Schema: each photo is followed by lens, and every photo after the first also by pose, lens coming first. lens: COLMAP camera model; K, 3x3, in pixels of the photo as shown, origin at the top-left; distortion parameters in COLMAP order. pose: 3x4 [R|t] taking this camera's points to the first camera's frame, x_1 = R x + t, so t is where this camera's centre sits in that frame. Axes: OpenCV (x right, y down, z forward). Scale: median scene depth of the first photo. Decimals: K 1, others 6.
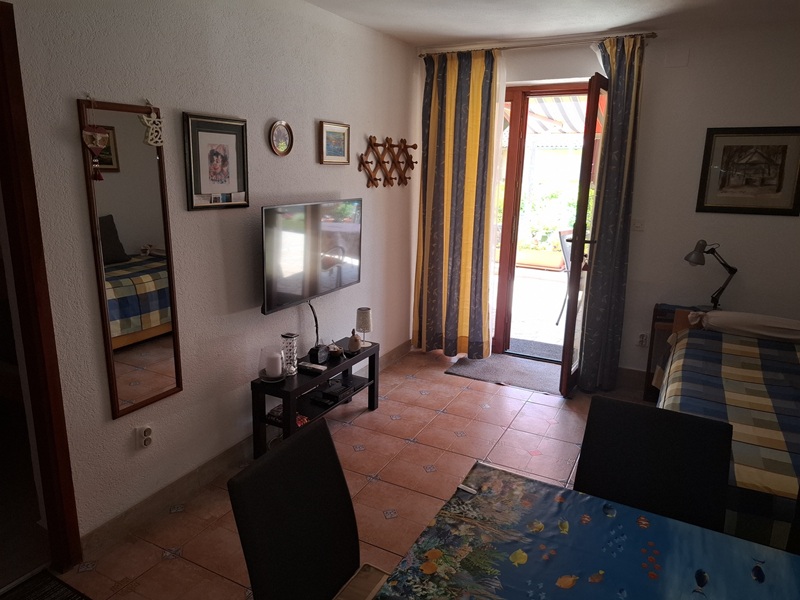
lens RADIAL K [[539.3, 0, 400.0], [0, 539.3, 300.0], [0, 0, 1]] dist [0.075079, -0.084586]
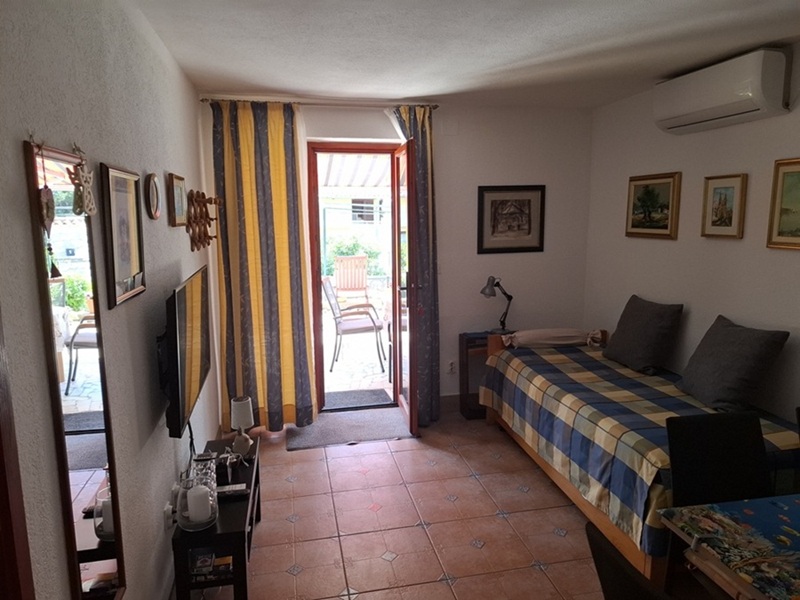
lens RADIAL K [[539.3, 0, 400.0], [0, 539.3, 300.0], [0, 0, 1]] dist [0.075079, -0.084586]
pose [[0.773159, -0.126297, 0.621509, -0.347096], [0.177009, 0.984001, -0.020241, -0.066942], [-0.609009, 0.125662, 0.783146, 0.183597]]
